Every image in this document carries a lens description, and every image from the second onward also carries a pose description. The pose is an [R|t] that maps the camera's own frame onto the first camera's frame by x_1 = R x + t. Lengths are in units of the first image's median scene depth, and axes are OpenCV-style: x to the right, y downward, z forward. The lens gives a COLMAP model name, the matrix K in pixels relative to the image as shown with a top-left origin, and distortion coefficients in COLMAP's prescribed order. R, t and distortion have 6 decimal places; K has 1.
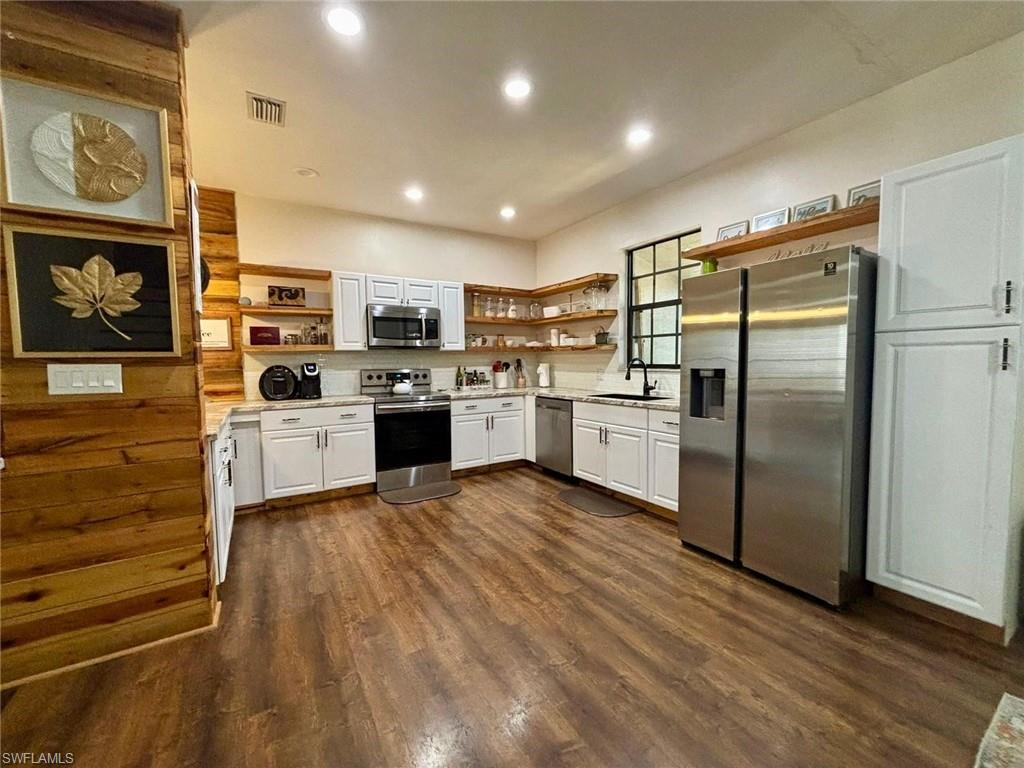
lens RADIAL K [[414.1, 0, 515.6], [0, 414.1, 385.6], [0, 0, 1]] dist [0.001480, 0.000905]
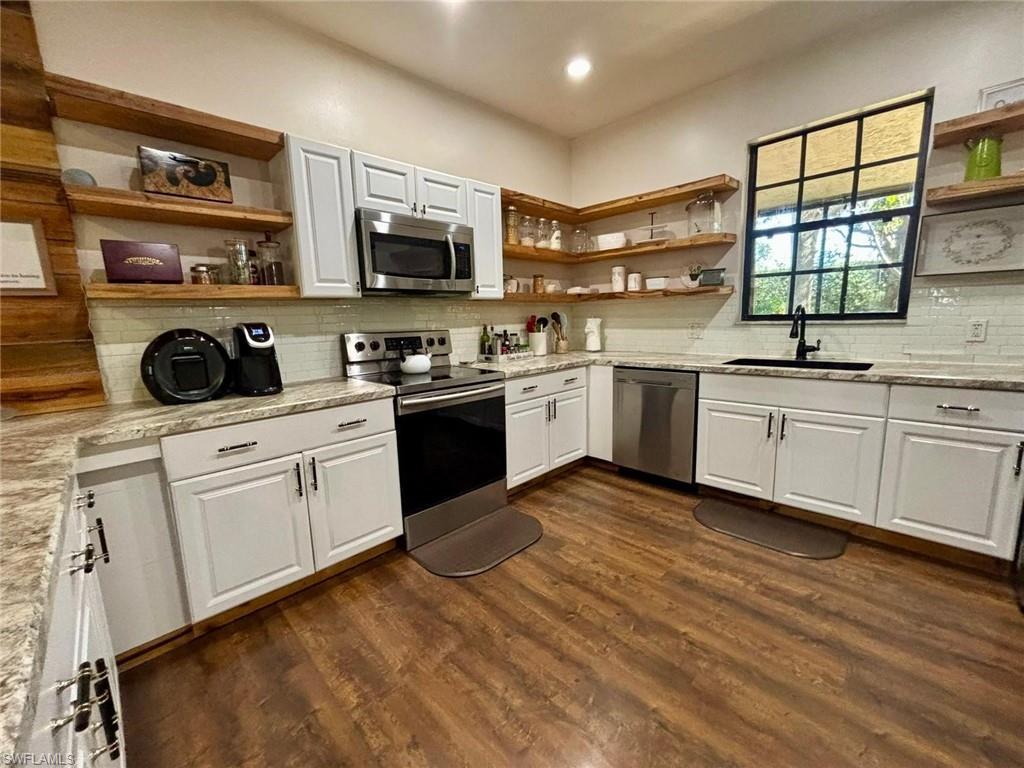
lens RADIAL K [[414.1, 0, 510.8], [0, 414.1, 383.2], [0, 0, 1]] dist [0.001480, 0.000905]
pose [[0.973169, -0.053454, 0.223795, -0.305592], [0.032250, 0.994727, 0.097354, -0.020411], [-0.227819, -0.087524, 0.969762, 0.434626]]
